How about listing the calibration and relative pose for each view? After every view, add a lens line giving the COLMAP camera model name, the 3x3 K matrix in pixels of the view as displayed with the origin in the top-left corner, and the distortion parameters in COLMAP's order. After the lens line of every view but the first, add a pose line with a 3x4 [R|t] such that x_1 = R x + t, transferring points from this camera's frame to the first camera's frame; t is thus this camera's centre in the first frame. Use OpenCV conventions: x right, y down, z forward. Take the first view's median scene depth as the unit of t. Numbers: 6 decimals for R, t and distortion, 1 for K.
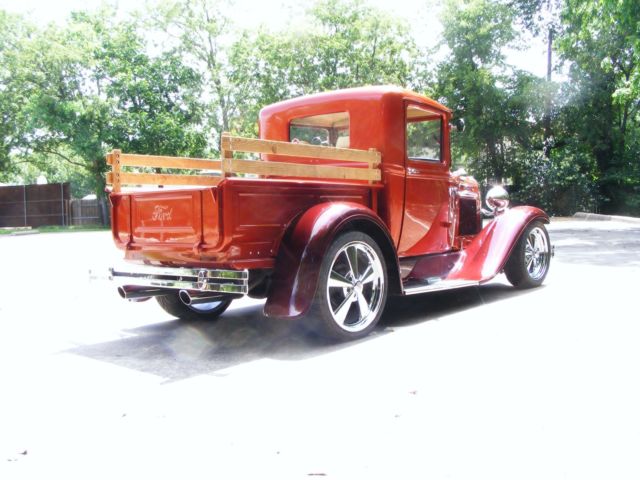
lens RADIAL K [[754.5, 0, 320.0], [0, 754.5, 240.0], [0, 0, 1]] dist [-0.135038, 0.004383]
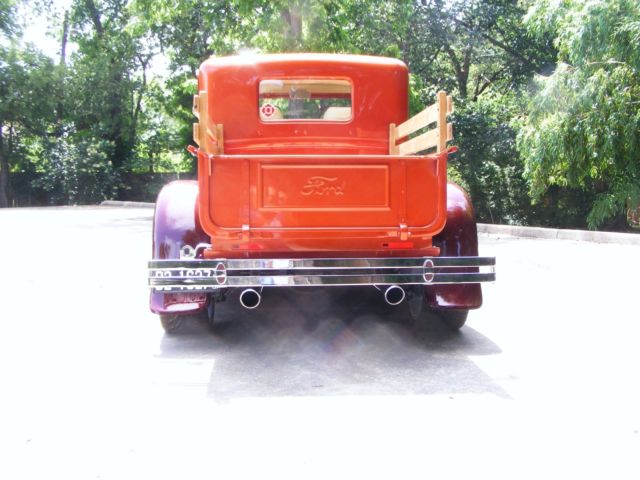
lens RADIAL K [[754.5, 0, 320.0], [0, 754.5, 240.0], [0, 0, 1]] dist [-0.135038, 0.004383]
pose [[0.696765, -0.031413, 0.716611, -0.164873], [0.022781, 0.999506, 0.021664, 0.000043], [-0.716937, 0.001230, 0.697136, 0.105598]]
